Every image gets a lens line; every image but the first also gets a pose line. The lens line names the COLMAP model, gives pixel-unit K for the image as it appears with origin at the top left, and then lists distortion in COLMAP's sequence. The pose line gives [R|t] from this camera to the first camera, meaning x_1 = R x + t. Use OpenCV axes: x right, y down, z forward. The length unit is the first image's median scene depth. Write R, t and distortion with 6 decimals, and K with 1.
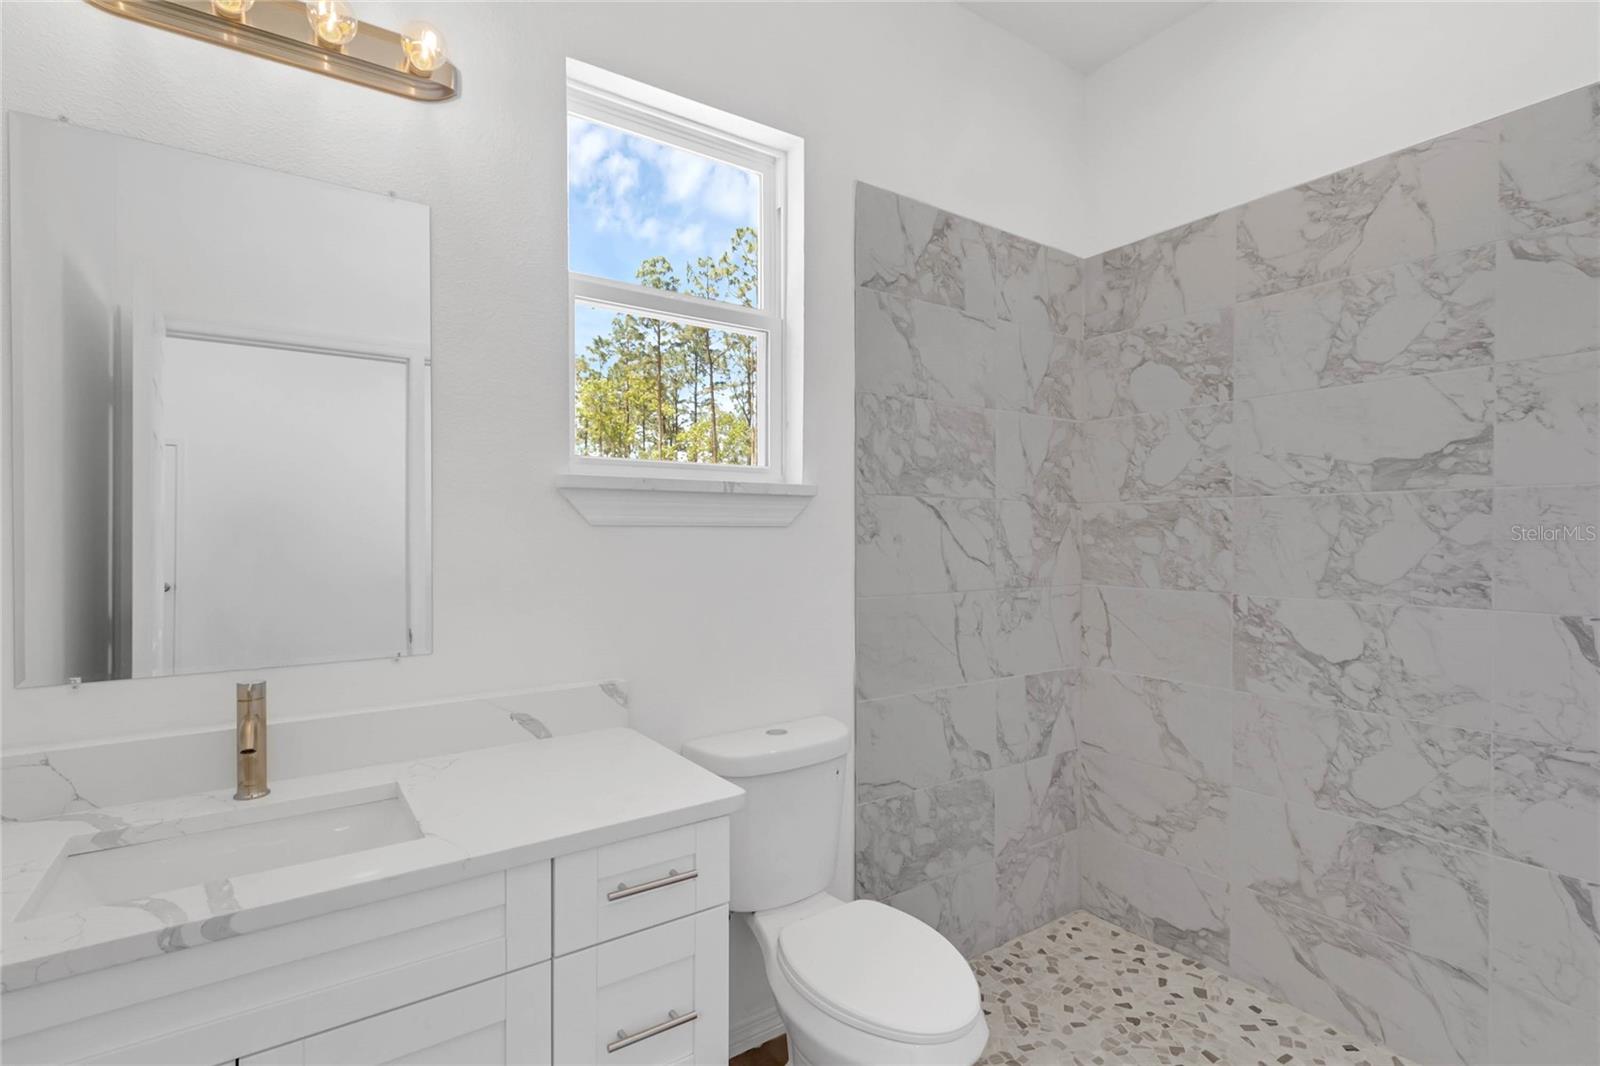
lens RADIAL K [[750.0, 0, 786.3], [0, 750.0, 546.9], [0, 0, 1]] dist [-0.008364, -0.000353]
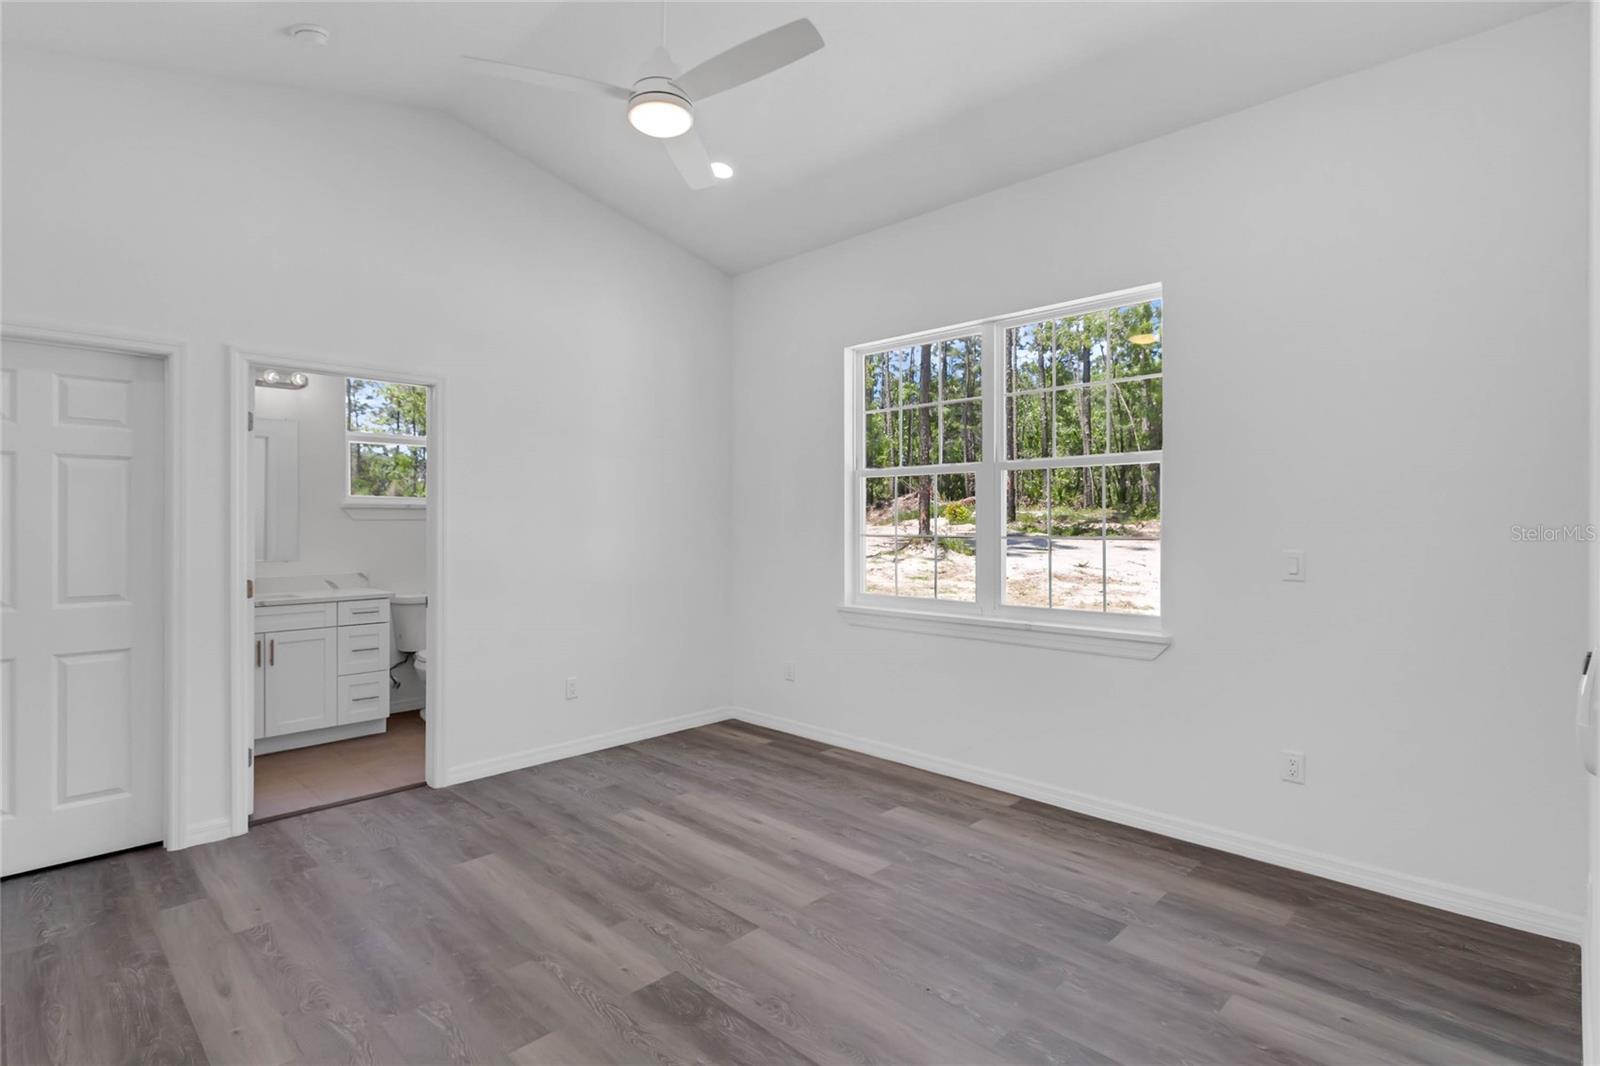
lens RADIAL K [[771.8, 0, 800.0], [0, 771.8, 533.0], [0, 0, 1]] dist [-0.000038, -0.000062]
pose [[0.977055, 0.008013, 0.212838, 0.594070], [-0.007799, 0.999968, -0.001844, 0.009187], [-0.212846, 0.000141, 0.977086, -1.729160]]
